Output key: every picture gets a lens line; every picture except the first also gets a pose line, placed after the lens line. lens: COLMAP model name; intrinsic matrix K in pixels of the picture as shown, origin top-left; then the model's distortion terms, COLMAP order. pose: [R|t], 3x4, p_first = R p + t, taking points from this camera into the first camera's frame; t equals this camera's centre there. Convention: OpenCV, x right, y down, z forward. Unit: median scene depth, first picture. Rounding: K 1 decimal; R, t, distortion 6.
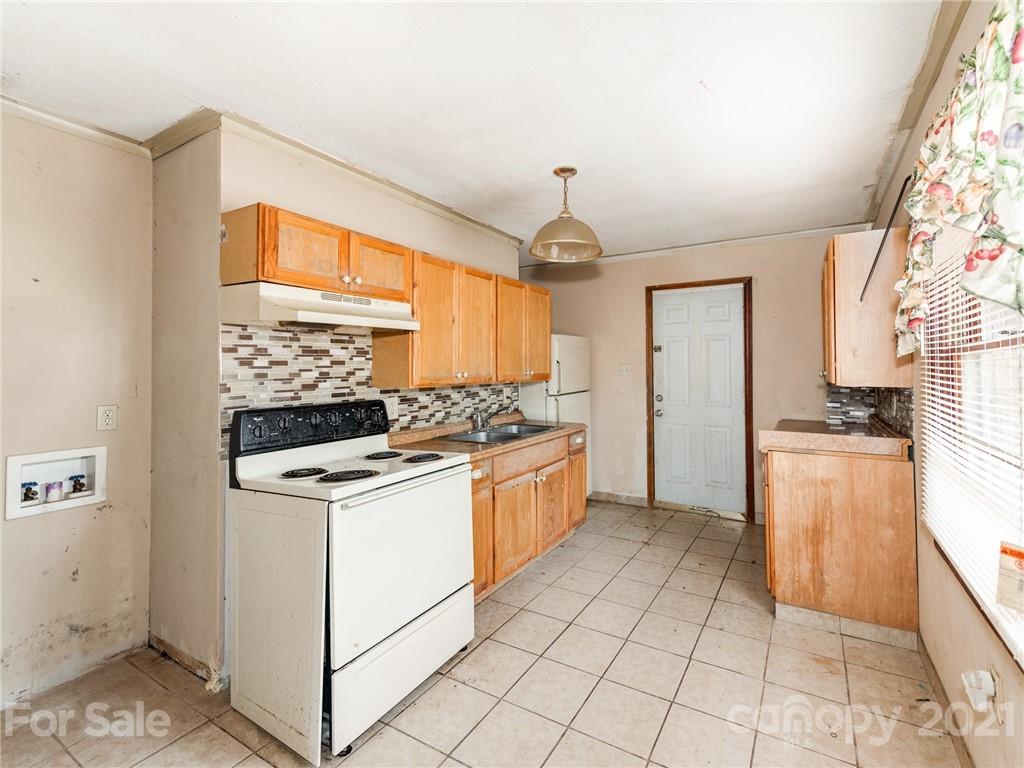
lens RADIAL K [[485.3, 0, 539.7], [0, 485.3, 353.0], [0, 0, 1]] dist [0.013210, -0.001818]
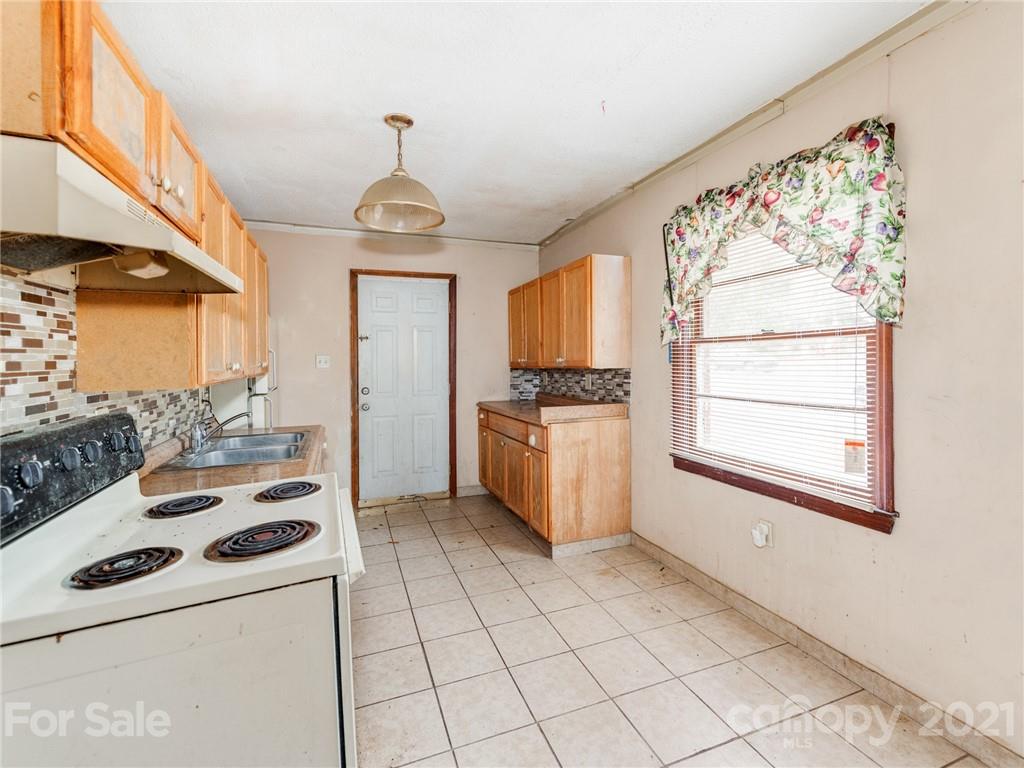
lens RADIAL K [[485.3, 0, 512.4], [0, 485.3, 365.6], [0, 0, 1]] dist [0.013210, -0.001818]
pose [[0.613330, -0.014501, 0.789693, -0.499804], [-0.012232, 0.999537, 0.027855, 0.022821], [-0.789732, -0.026744, 0.612869, 0.320520]]
